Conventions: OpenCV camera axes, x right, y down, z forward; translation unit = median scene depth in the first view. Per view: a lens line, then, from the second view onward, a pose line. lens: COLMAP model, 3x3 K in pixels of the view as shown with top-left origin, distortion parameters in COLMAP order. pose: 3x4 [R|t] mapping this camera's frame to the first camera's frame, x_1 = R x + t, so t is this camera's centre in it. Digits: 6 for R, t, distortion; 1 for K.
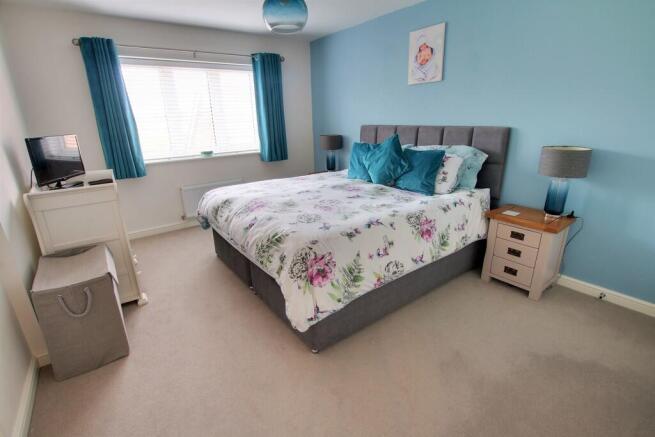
lens RADIAL K [[305.7, 0, 331.9], [0, 305.7, 220.7], [0, 0, 1]] dist [-0.018855, -0.000614]
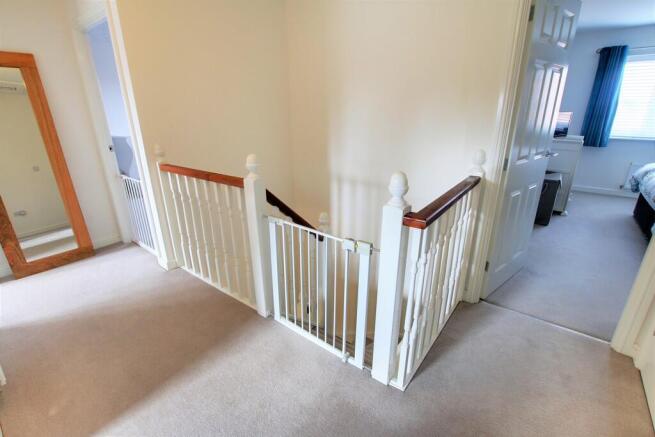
lens RADIAL K [[305.7, 0, 326.7], [0, 305.7, 217.7], [0, 0, 1]] dist [-0.018855, -0.000614]
pose [[0.257258, 0.333925, -0.906814, 0.397216], [-0.298670, 0.919929, 0.254023, 0.177279], [0.919029, 0.205489, 0.336393, -0.542617]]
